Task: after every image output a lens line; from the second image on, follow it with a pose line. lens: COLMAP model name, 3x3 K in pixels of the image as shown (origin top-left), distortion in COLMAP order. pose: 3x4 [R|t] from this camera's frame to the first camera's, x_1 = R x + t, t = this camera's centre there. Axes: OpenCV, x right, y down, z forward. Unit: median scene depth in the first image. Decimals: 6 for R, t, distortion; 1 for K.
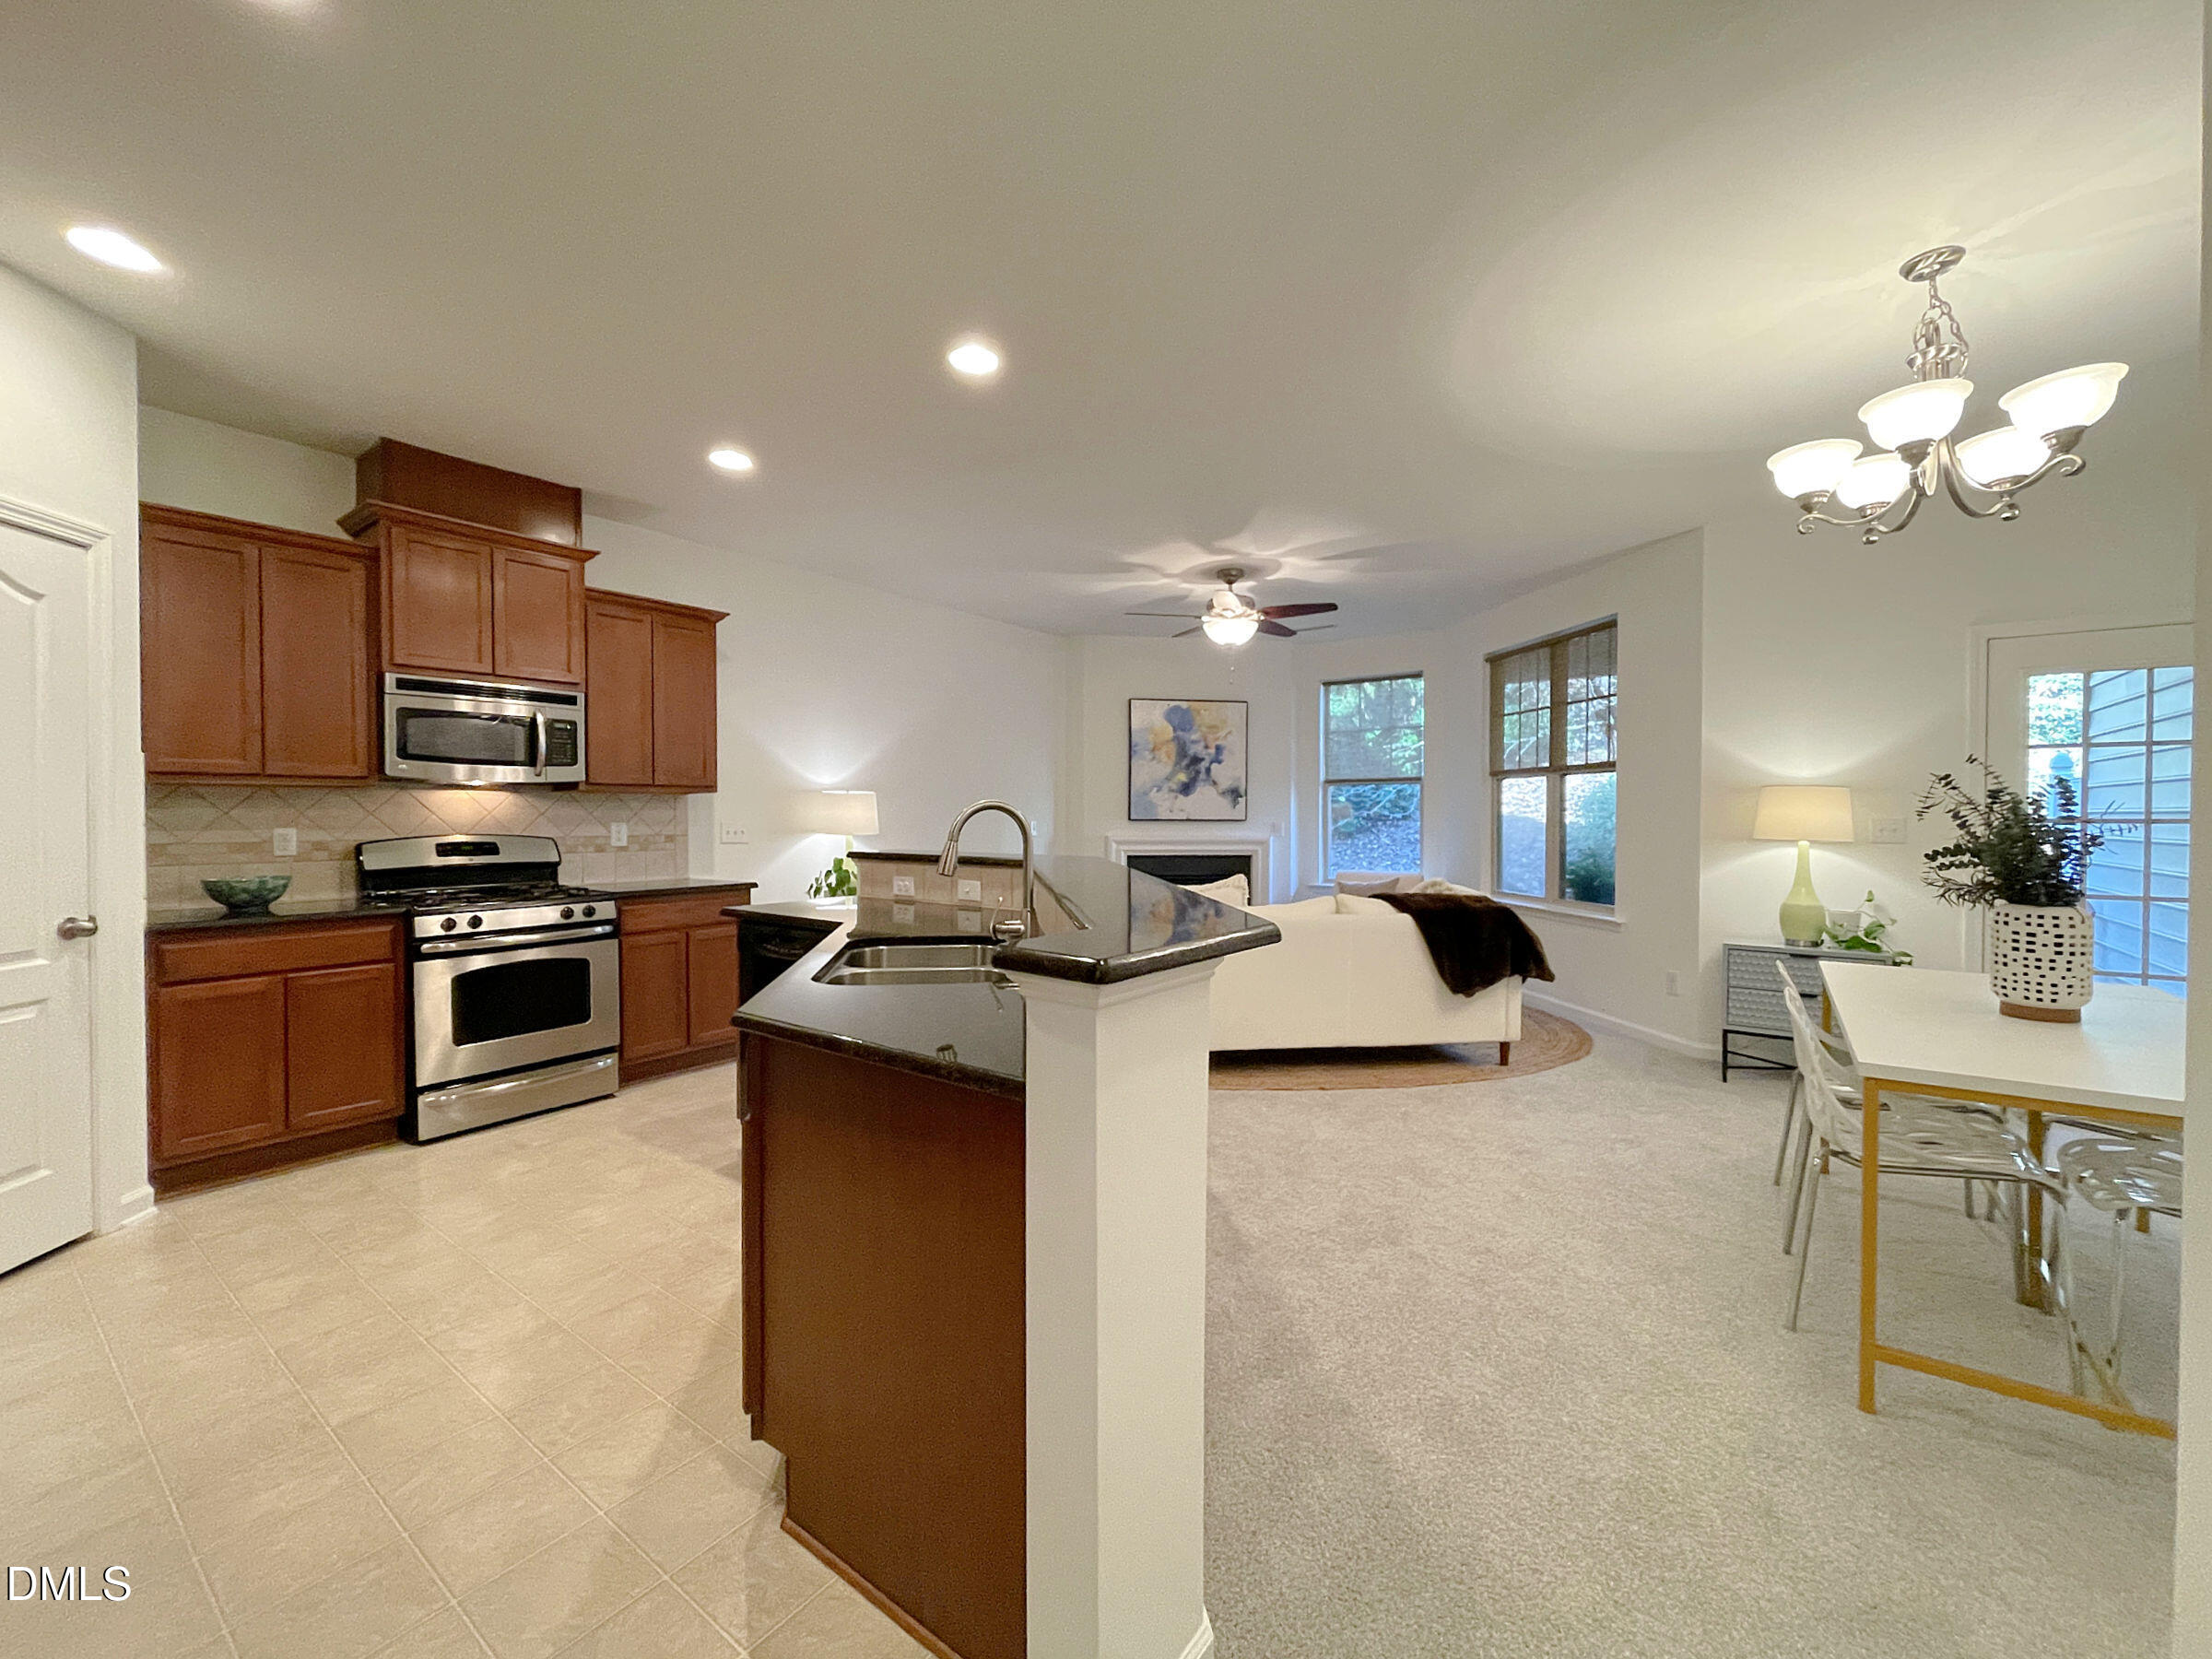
lens RADIAL K [[895.3, 0, 1106.7], [0, 895.3, 819.5], [0, 0, 1]] dist [-0.008593, 0.000055]
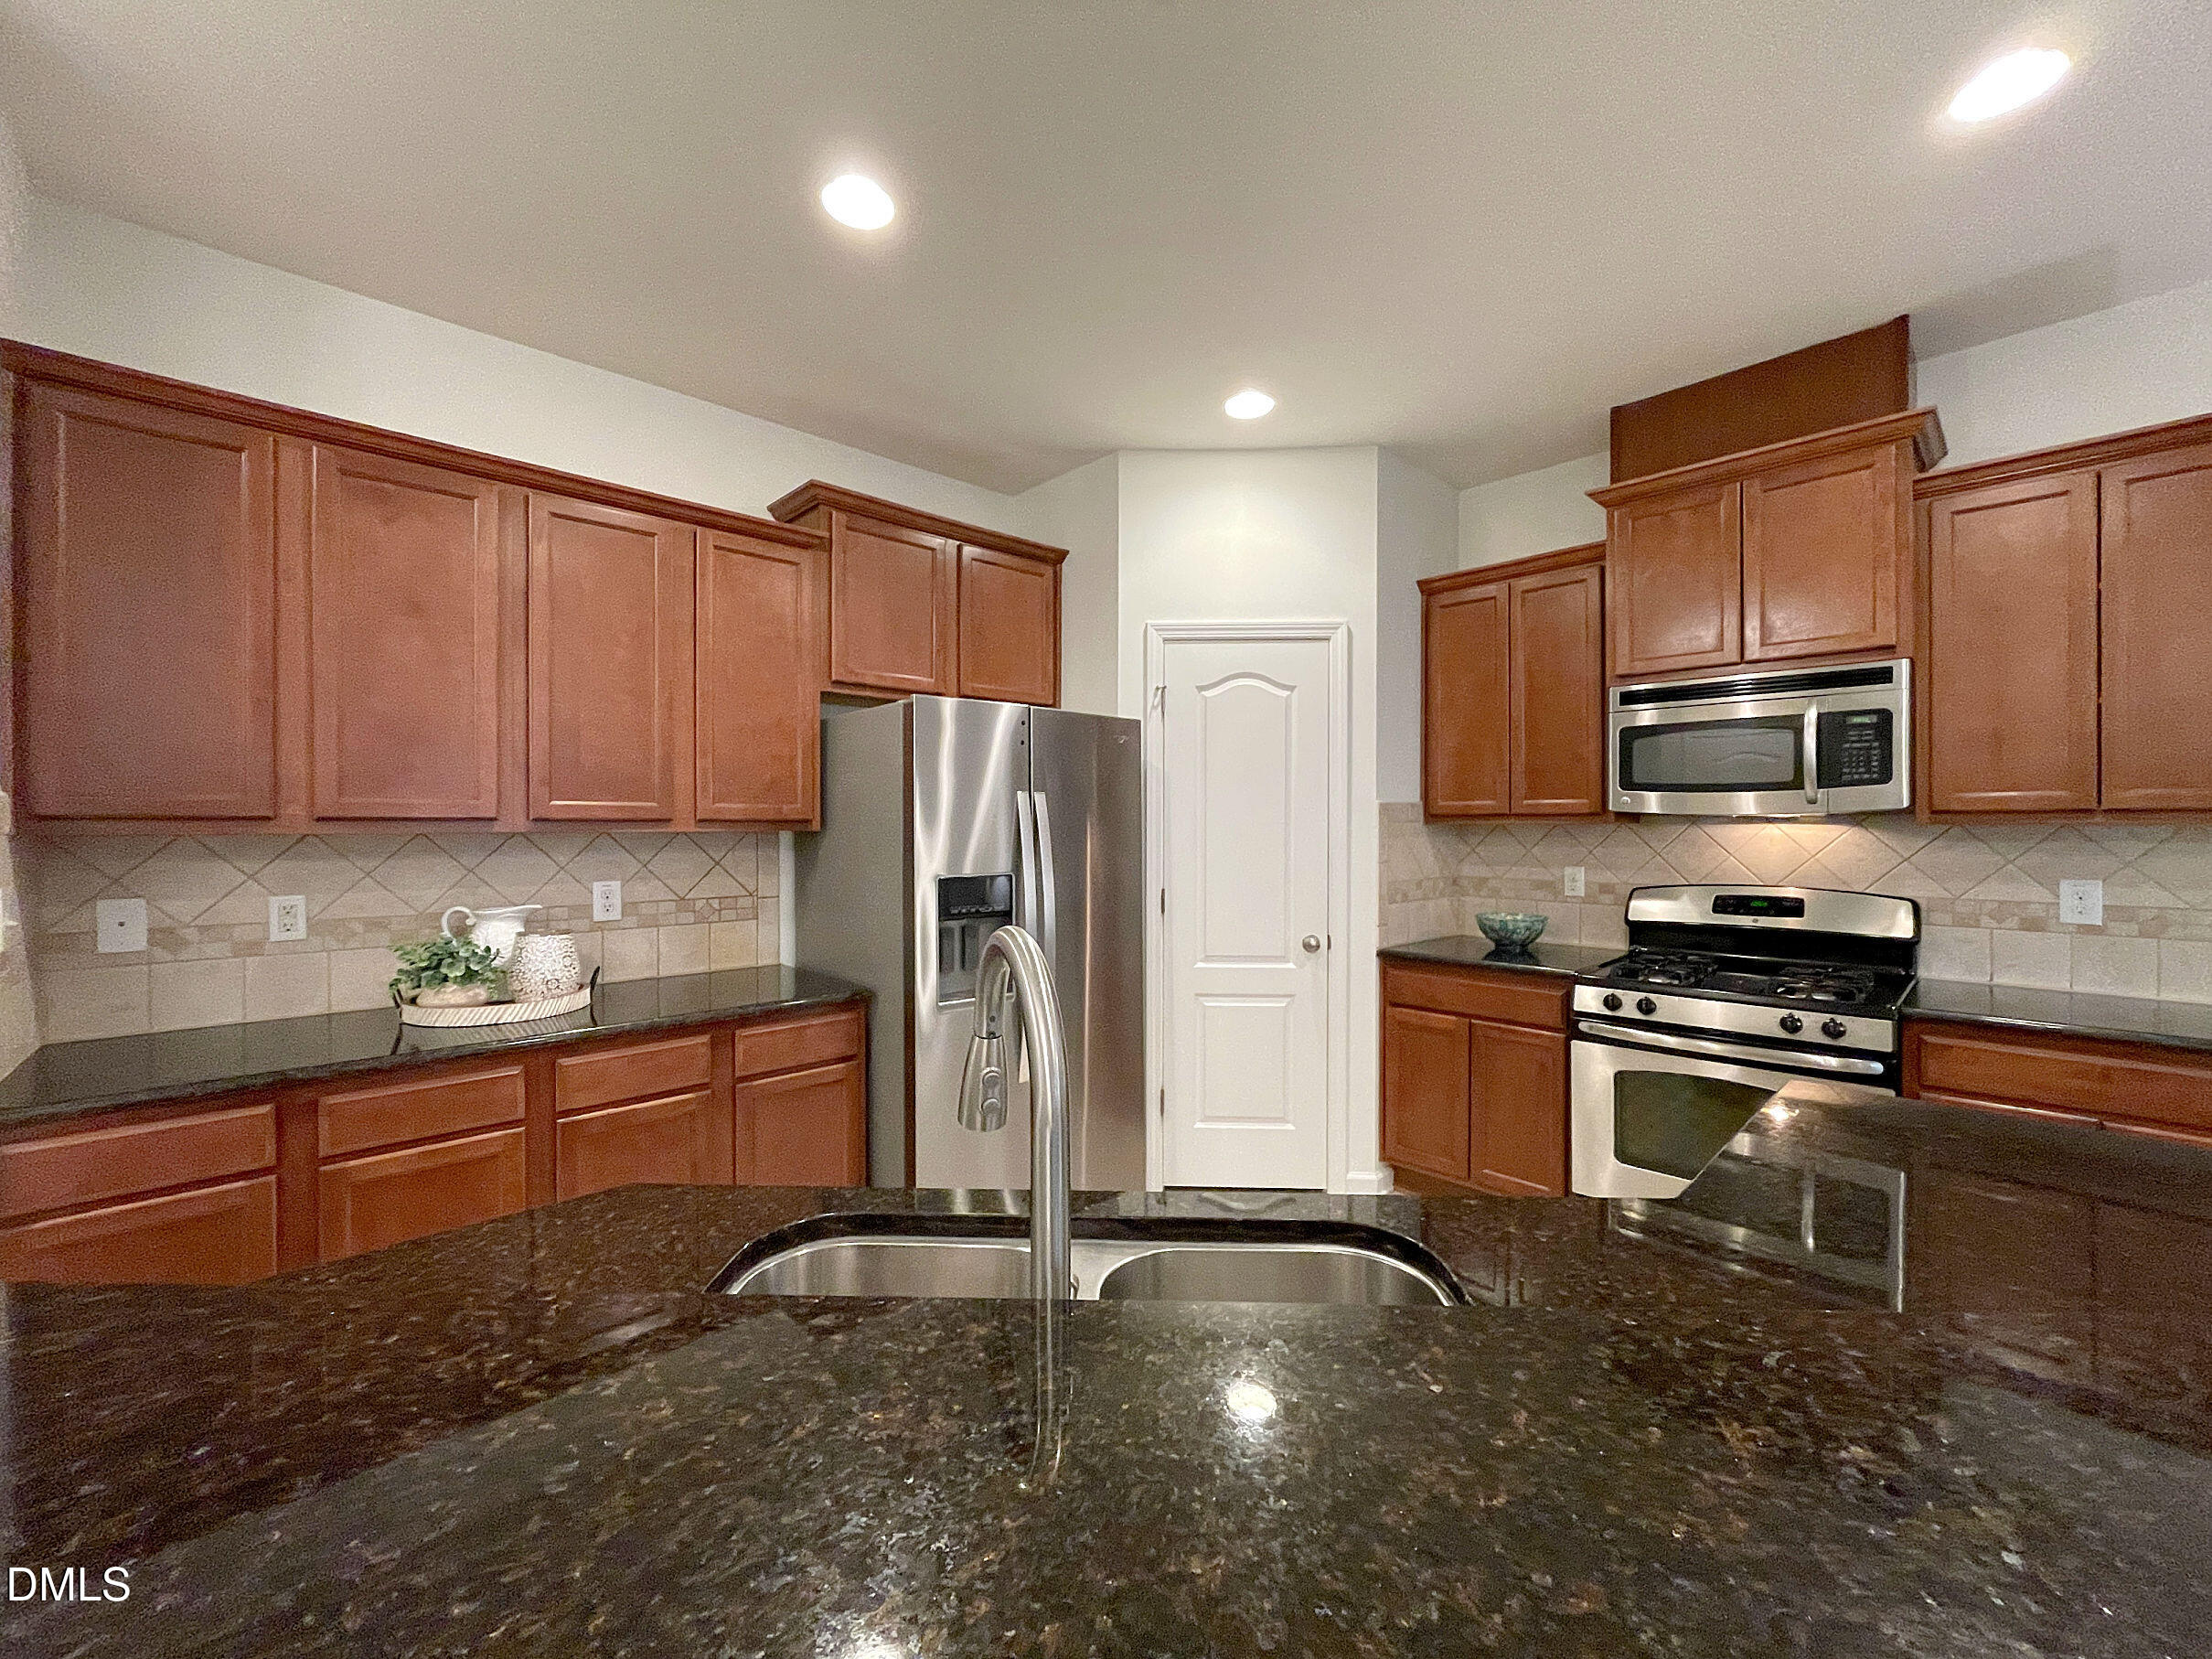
lens RADIAL K [[878.9, 0, 1121.8], [0, 878.9, 832.2], [0, 0, 1]] dist [-0.004184, 0.000185]
pose [[-0.179077, 0.007650, -0.983805, 0.086585], [-0.005918, 0.999943, 0.008853, -0.033743], [0.983817, 0.007408, -0.179022, 0.693867]]
